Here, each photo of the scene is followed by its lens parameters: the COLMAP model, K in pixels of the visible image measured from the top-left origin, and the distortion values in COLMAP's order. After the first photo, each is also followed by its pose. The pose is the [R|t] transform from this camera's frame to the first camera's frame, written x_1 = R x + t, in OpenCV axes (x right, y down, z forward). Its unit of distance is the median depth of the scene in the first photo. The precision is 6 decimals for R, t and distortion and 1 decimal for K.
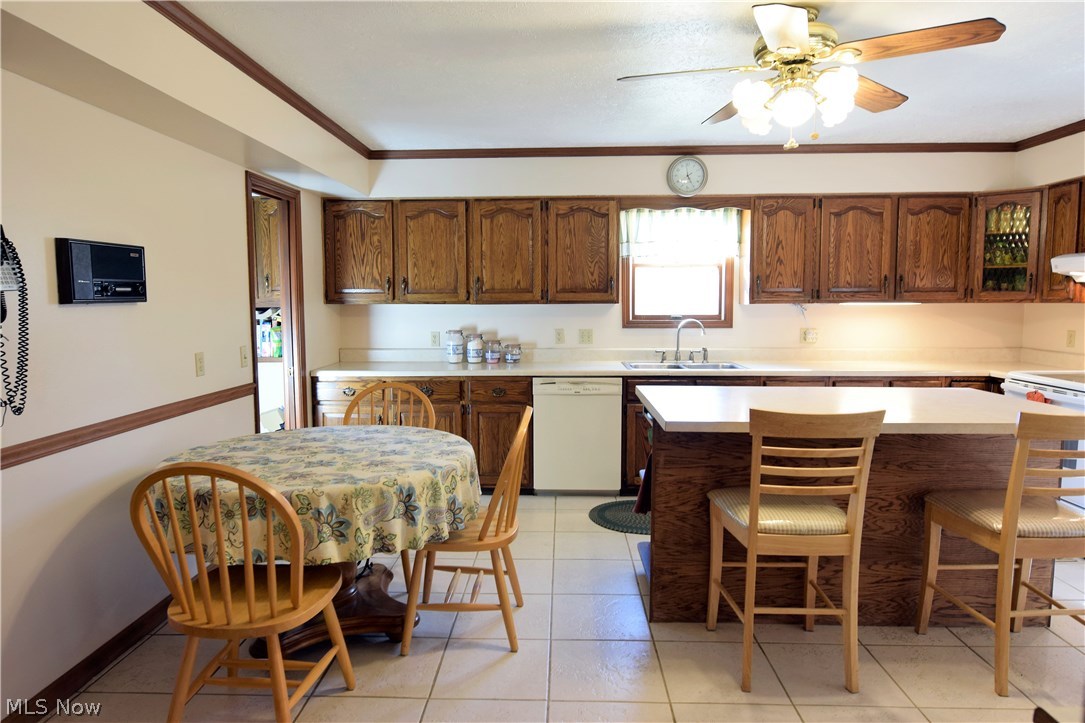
lens RADIAL K [[657.3, 0, 538.3], [0, 657.3, 360.6], [0, 0, 1]] dist [-0.018126, -0.002488]
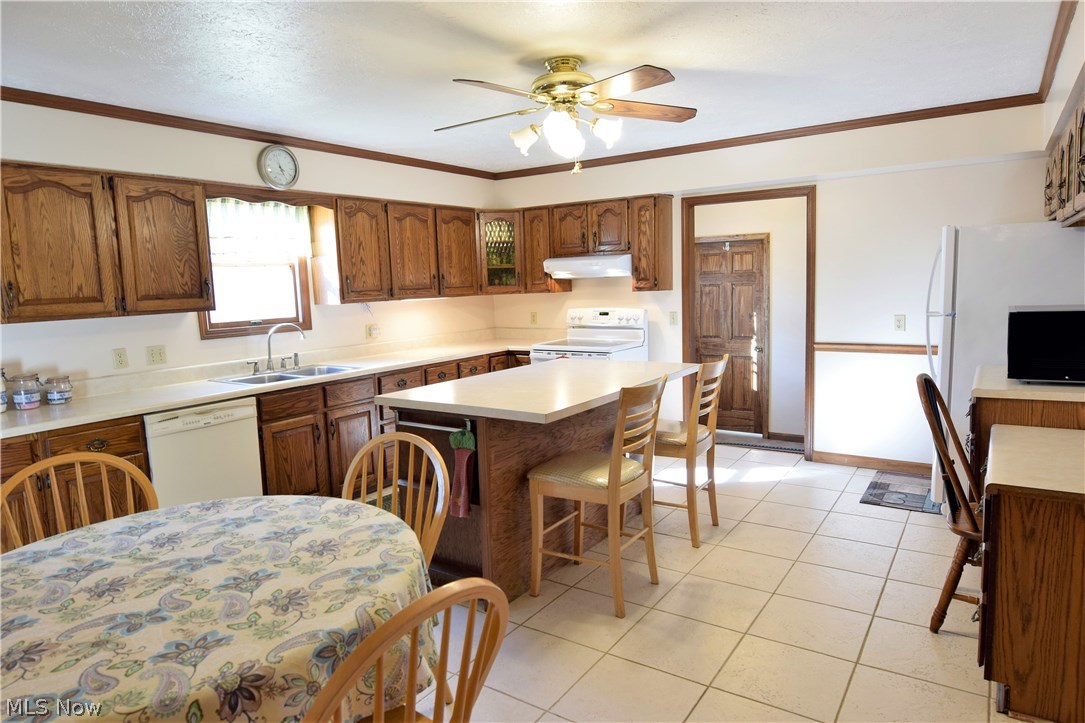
lens RADIAL K [[657.3, 0, 538.3], [0, 657.3, 360.6], [0, 0, 1]] dist [-0.018126, -0.002488]
pose [[0.534303, -0.115096, 0.837421, -0.366049], [0.107494, 0.991895, 0.067742, -0.036599], [-0.838430, 0.053823, 0.542344, 0.213012]]
